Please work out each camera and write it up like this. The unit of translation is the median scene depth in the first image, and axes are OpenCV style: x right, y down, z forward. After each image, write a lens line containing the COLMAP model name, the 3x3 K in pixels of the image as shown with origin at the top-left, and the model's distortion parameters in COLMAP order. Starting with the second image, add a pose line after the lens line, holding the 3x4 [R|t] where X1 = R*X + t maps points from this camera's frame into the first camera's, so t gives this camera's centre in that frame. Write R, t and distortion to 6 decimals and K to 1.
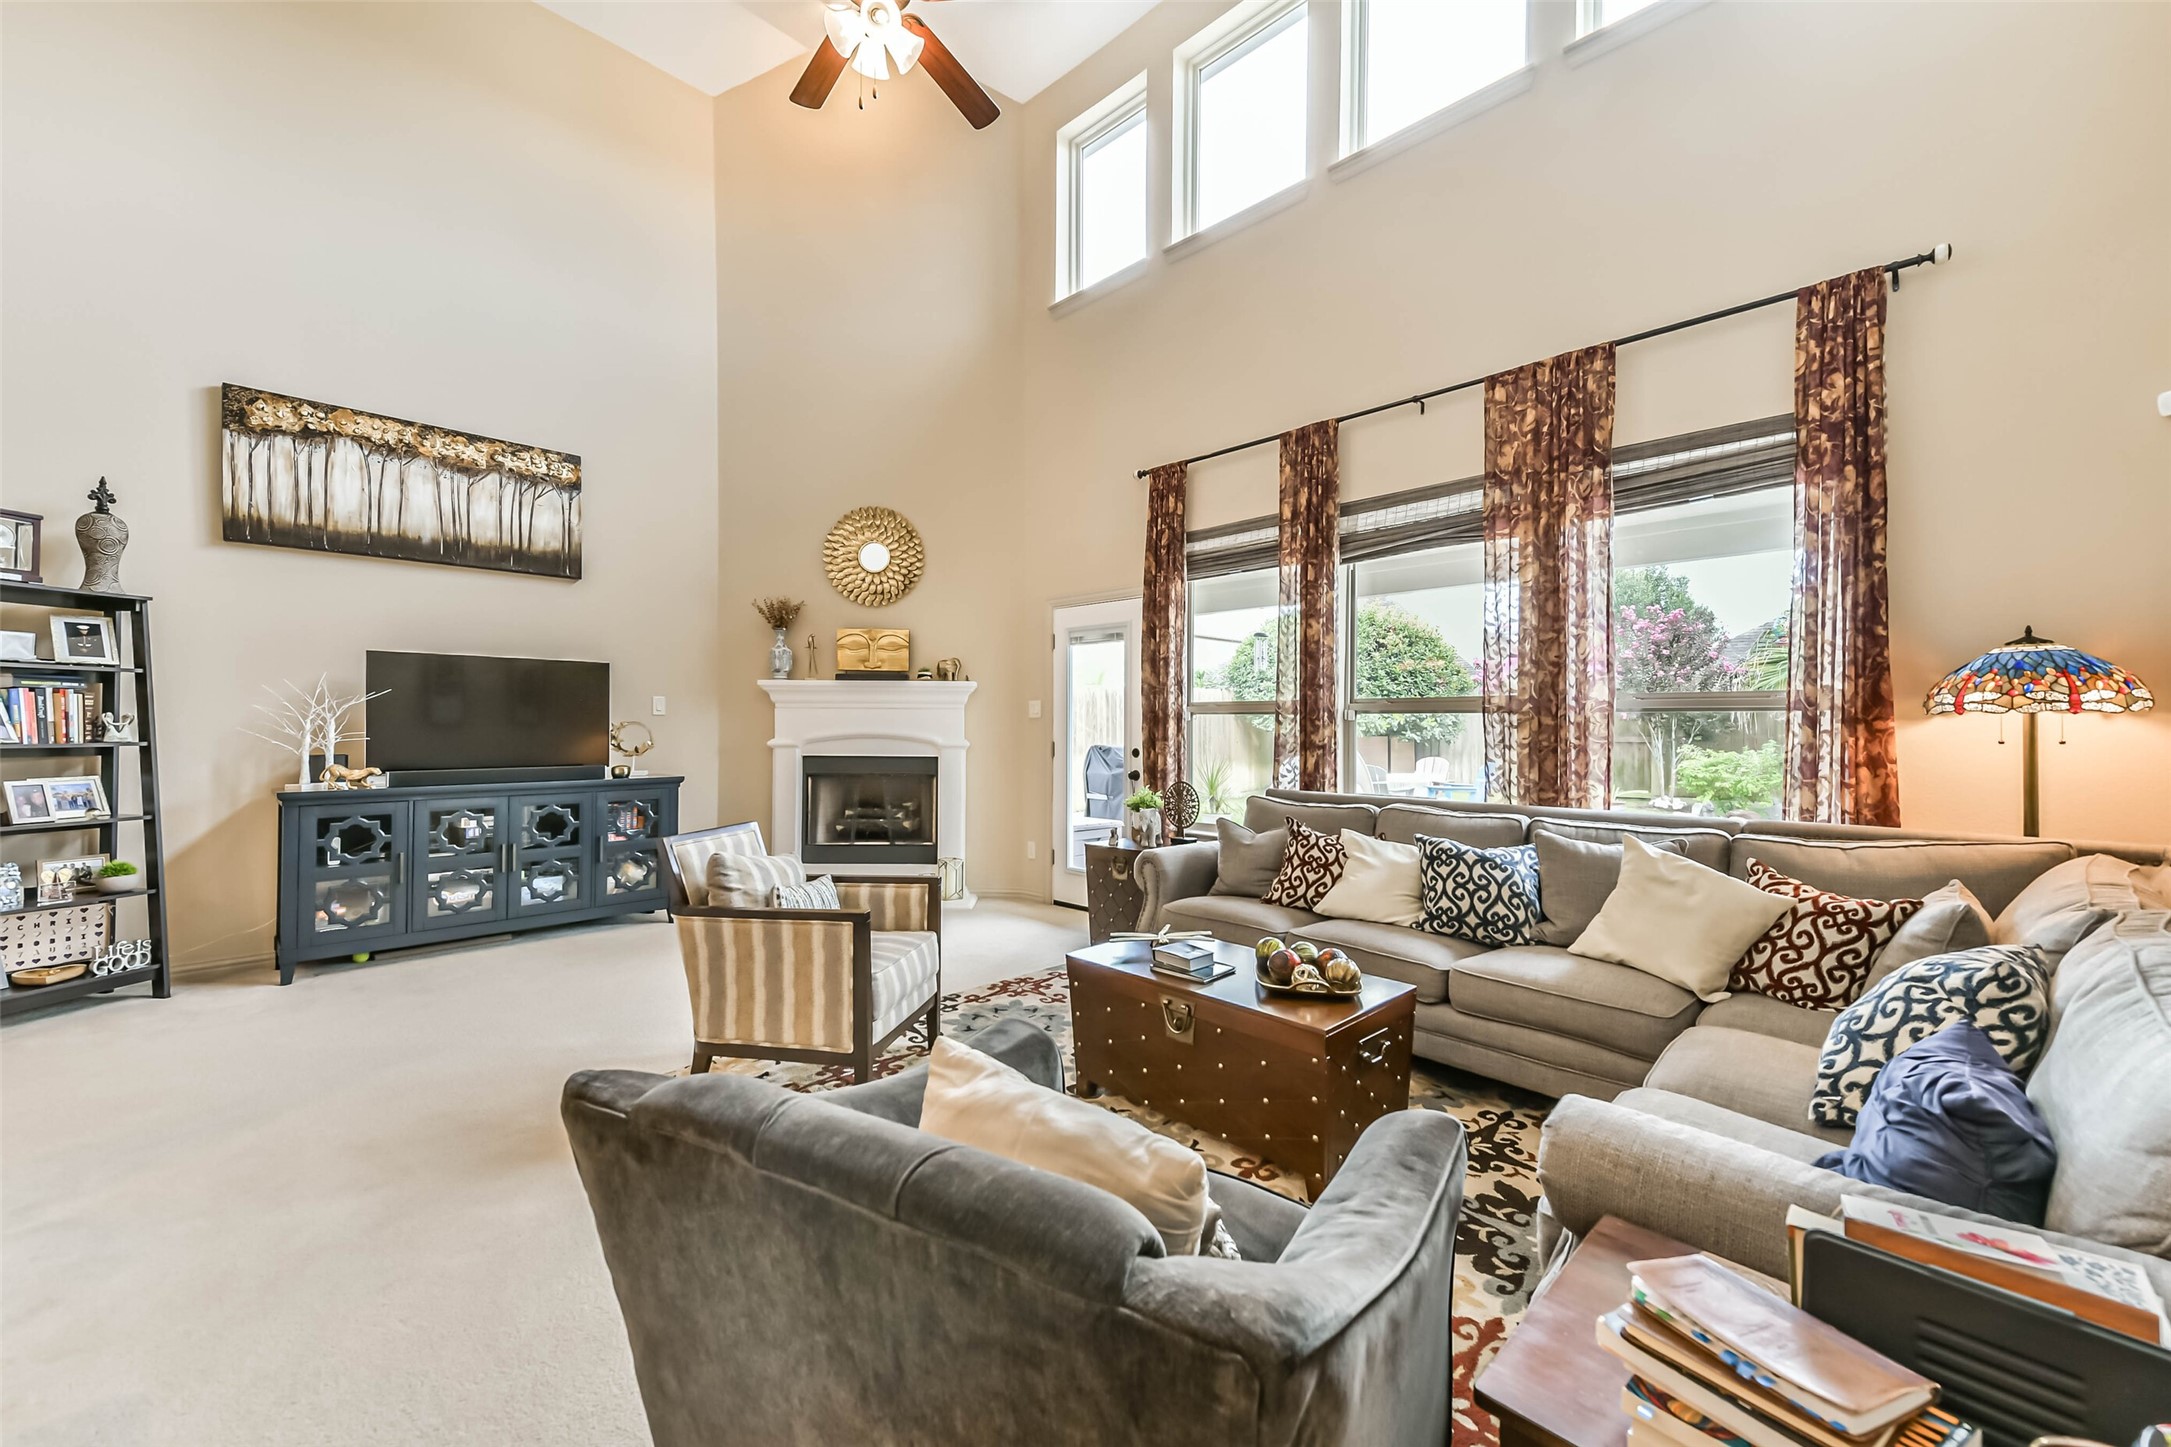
lens RADIAL K [[863.5, 0, 1085.5], [0, 863.5, 723.5], [0, 0, 1]] dist [0.059020, -0.018065]
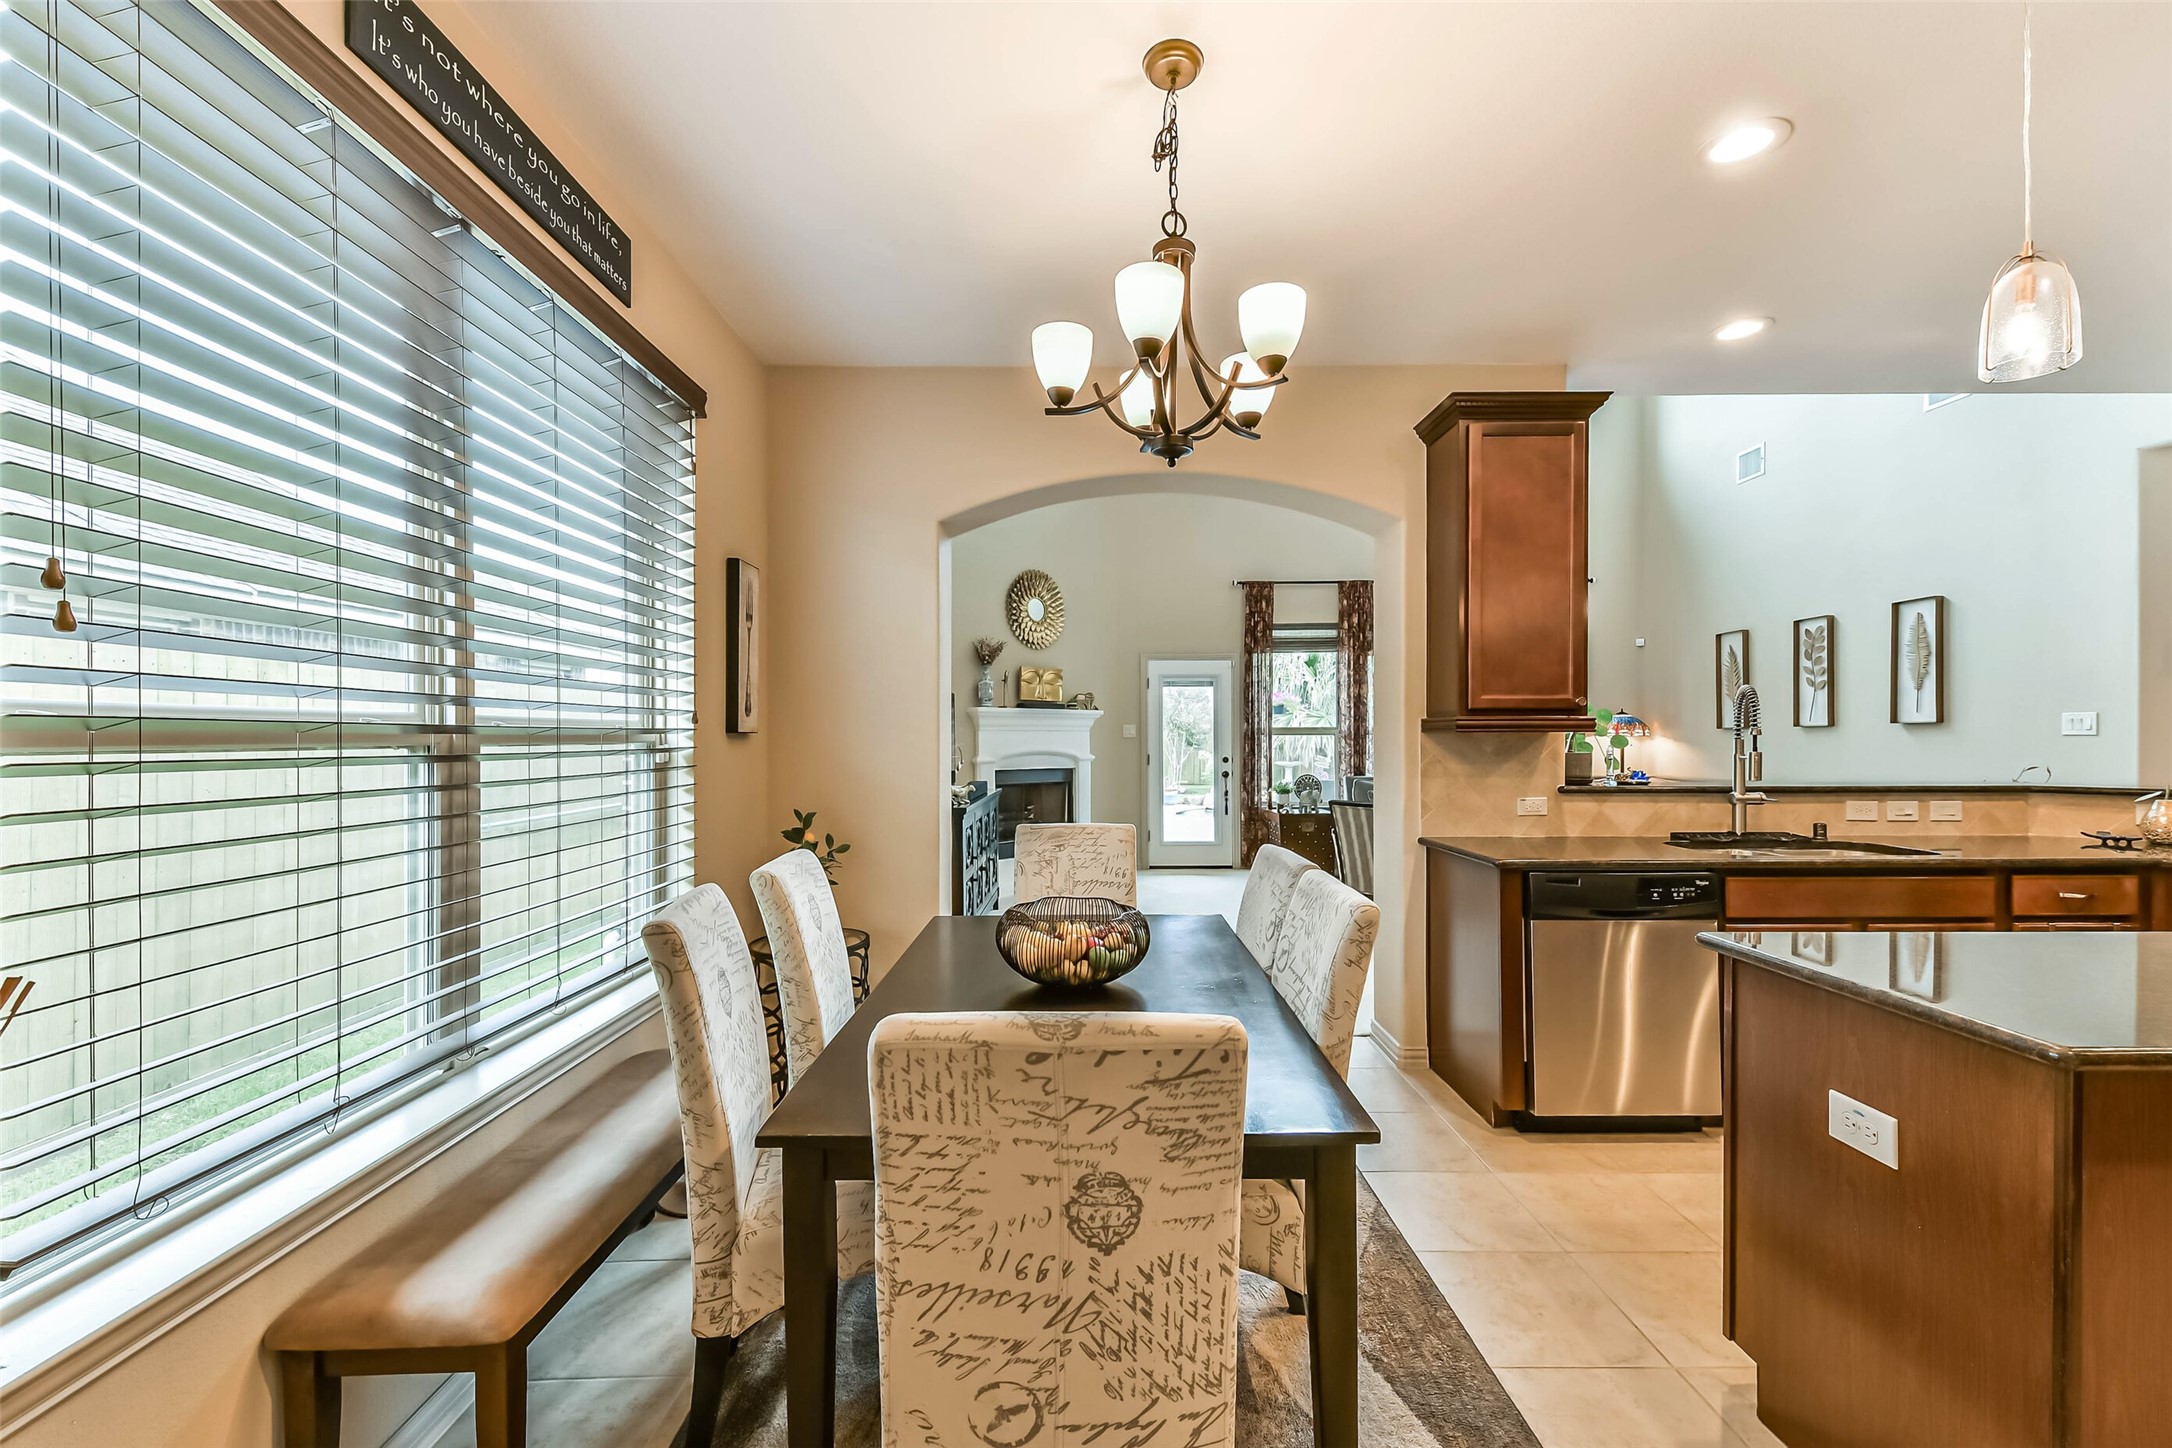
lens RADIAL K [[877.9, 0, 1075.9], [0, 877.9, 729.9], [0, 0, 1]] dist [0.002876, -0.000321]
pose [[0.717749, 0.001002, 0.696301, -1.304363], [0.004039, 0.999976, -0.005602, -0.013474], [-0.696290, 0.006833, 0.717728, 0.063918]]
